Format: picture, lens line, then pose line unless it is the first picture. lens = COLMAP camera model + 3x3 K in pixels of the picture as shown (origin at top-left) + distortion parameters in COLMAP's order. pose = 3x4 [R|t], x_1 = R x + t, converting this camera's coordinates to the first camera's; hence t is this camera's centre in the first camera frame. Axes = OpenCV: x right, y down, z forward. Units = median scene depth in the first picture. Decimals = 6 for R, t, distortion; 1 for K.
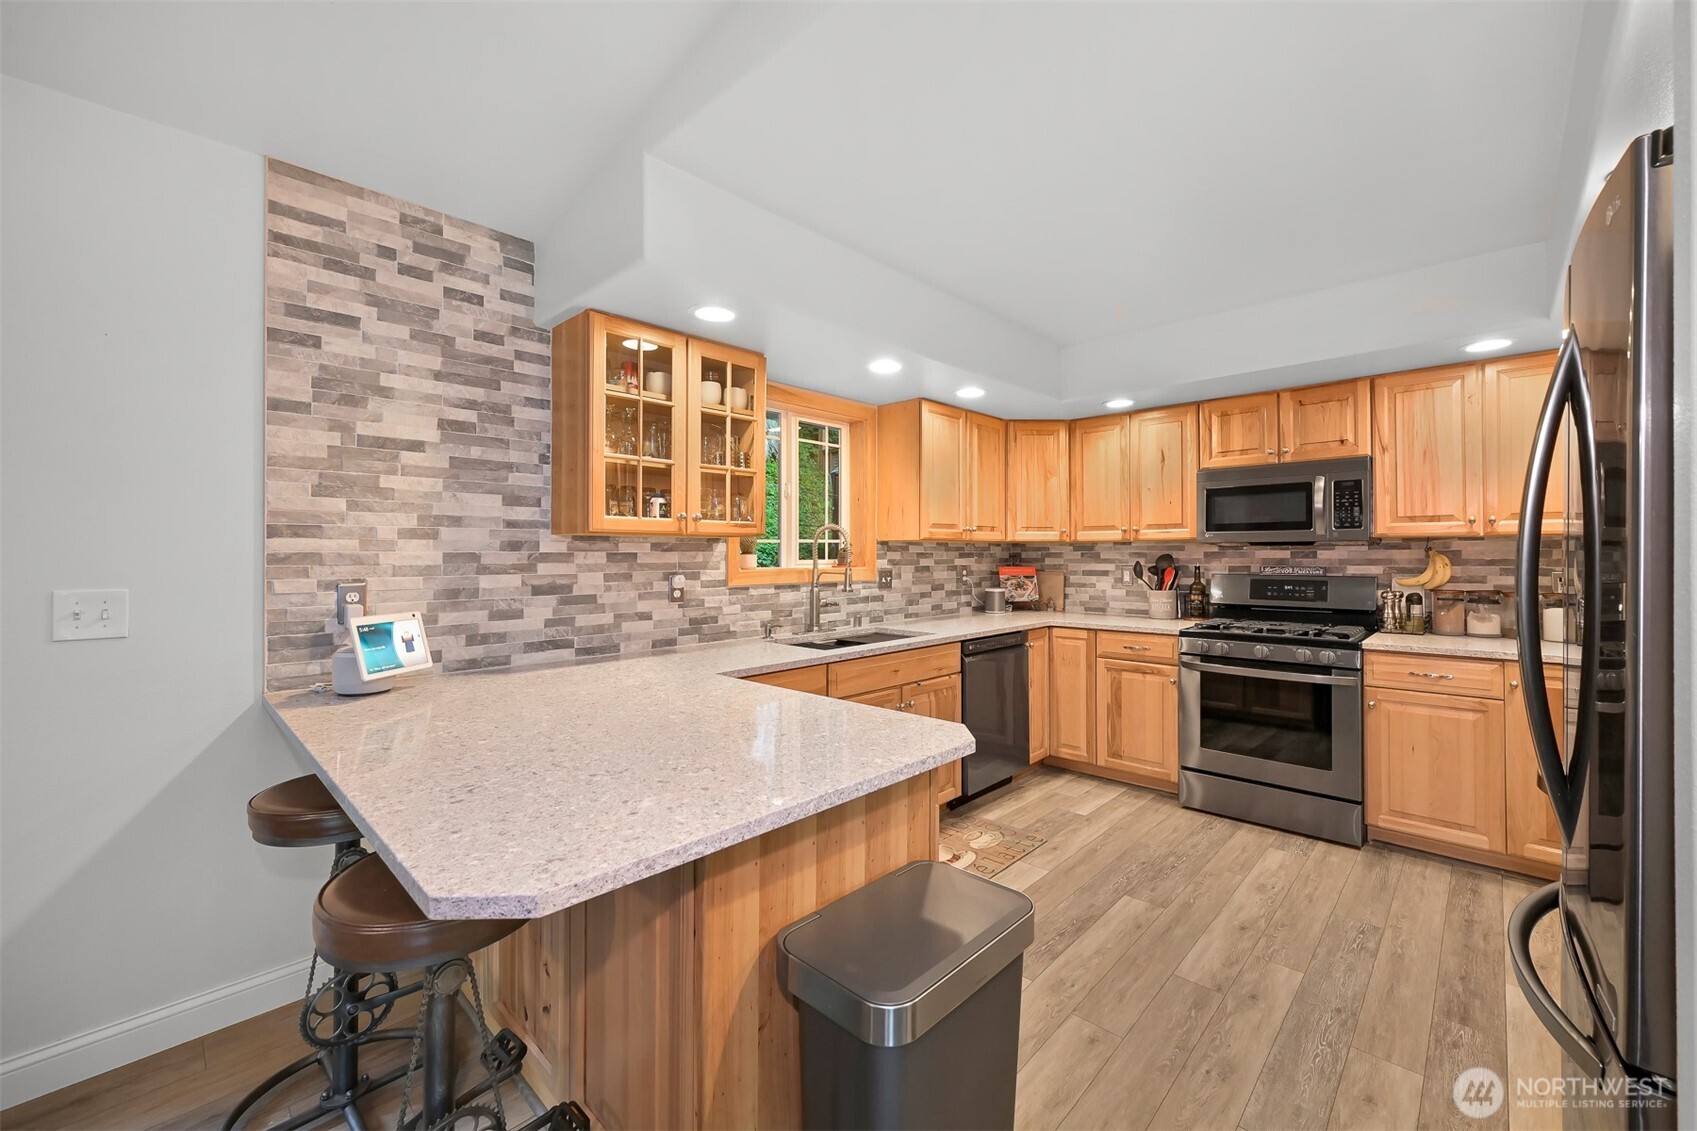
lens RADIAL K [[675.0, 0, 857.5], [0, 675.0, 552.6], [0, 0, 1]] dist [-0.002186, -0.000335]
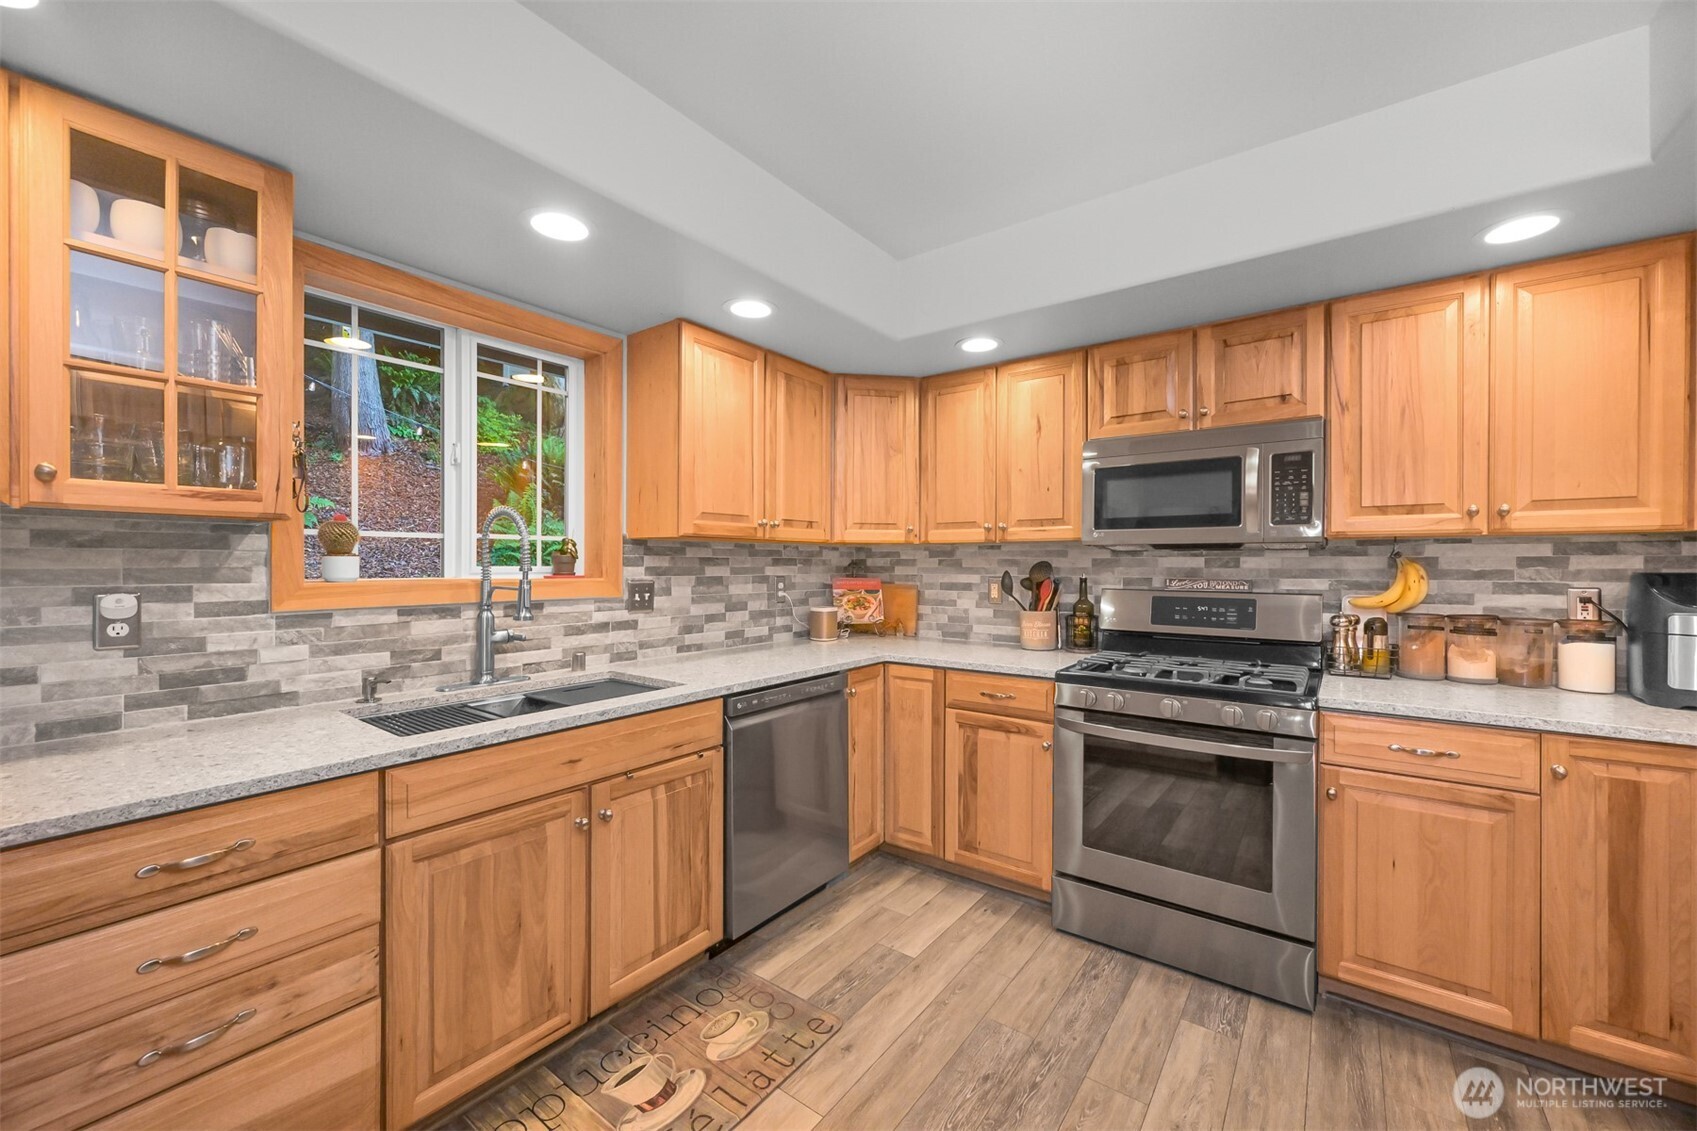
lens RADIAL K [[661.2, 0, 854.0], [0, 661.2, 569.9], [0, 0, 1]] dist [-0.000987, -0.000088]
pose [[0.992702, 0.004581, 0.120509, 0.210338], [-0.006022, 0.999915, 0.011597, 0.005595], [-0.120446, -0.012238, 0.992644, 0.393080]]
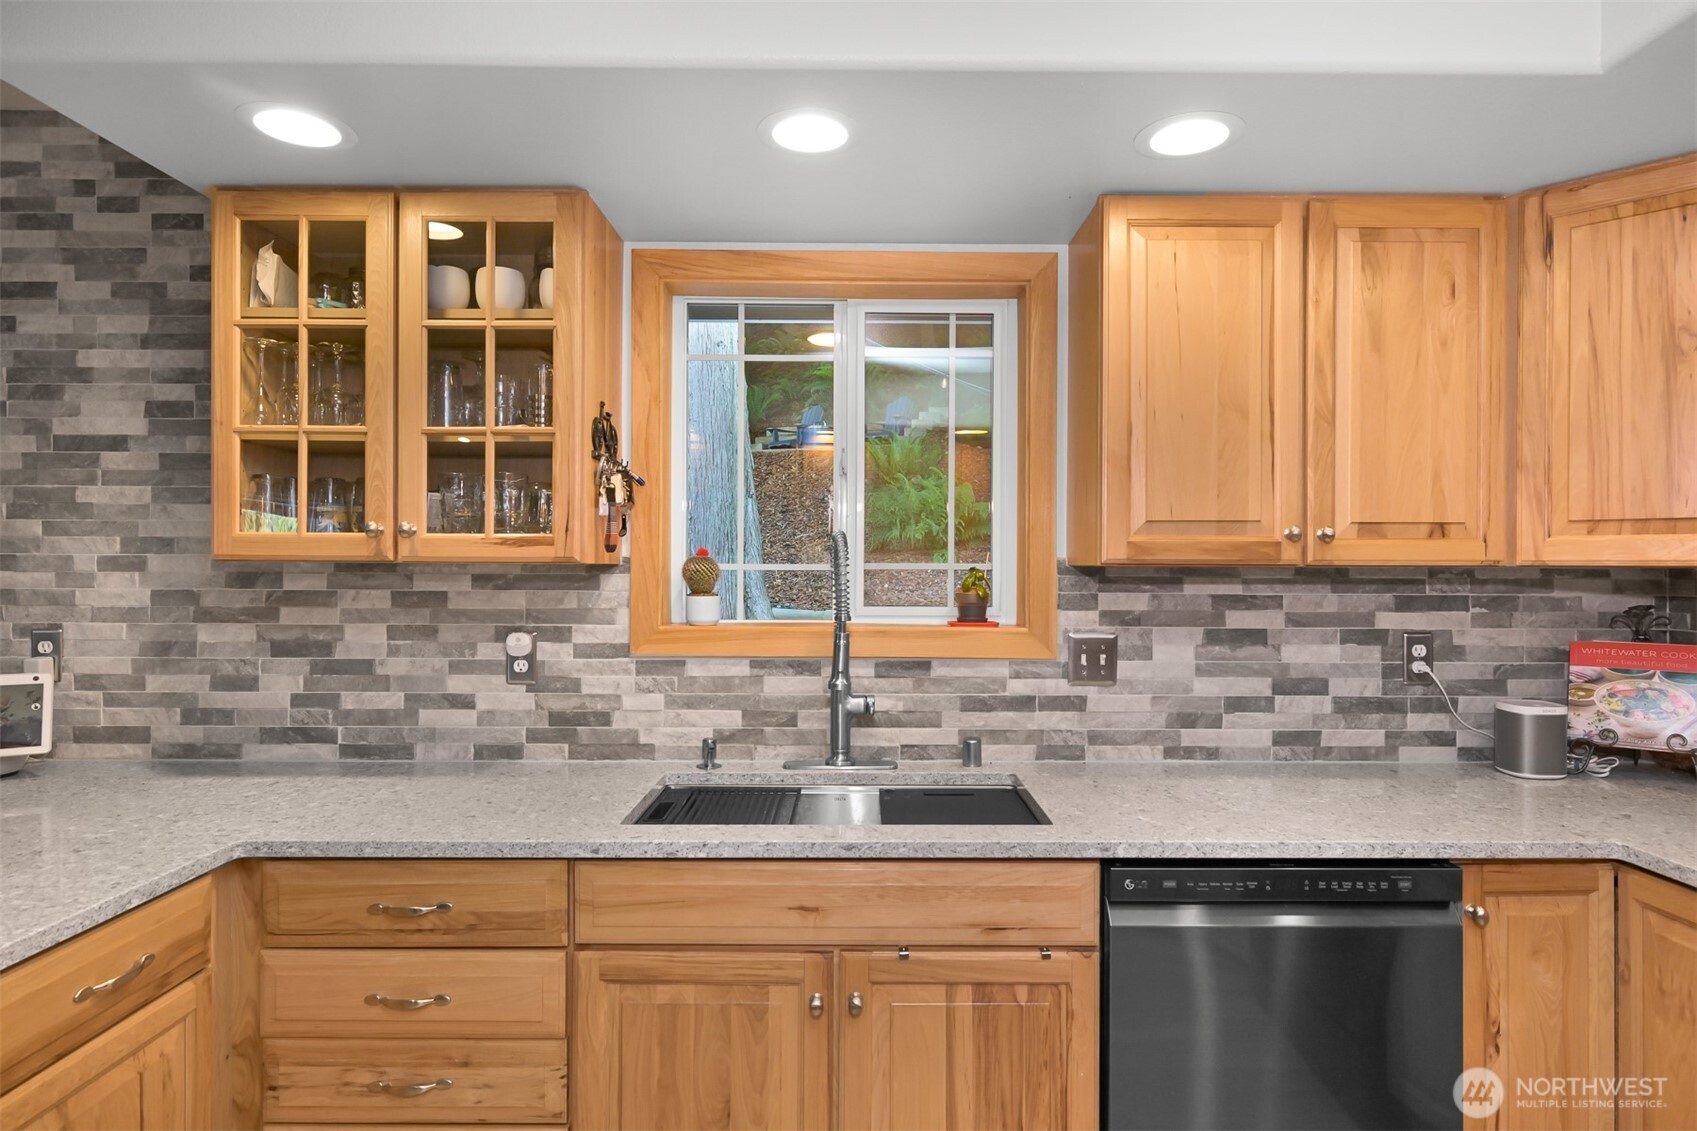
lens RADIAL K [[952.9, 0, 848.5], [0, 952.9, 565.5], [0, 0, 1]] dist [-0.002574, 0.000523]
pose [[0.691576, 0.004798, -0.722288, 0.438981], [-0.004285, 0.999988, 0.002539, -0.022179], [0.722291, 0.001339, 0.691588, 0.596240]]
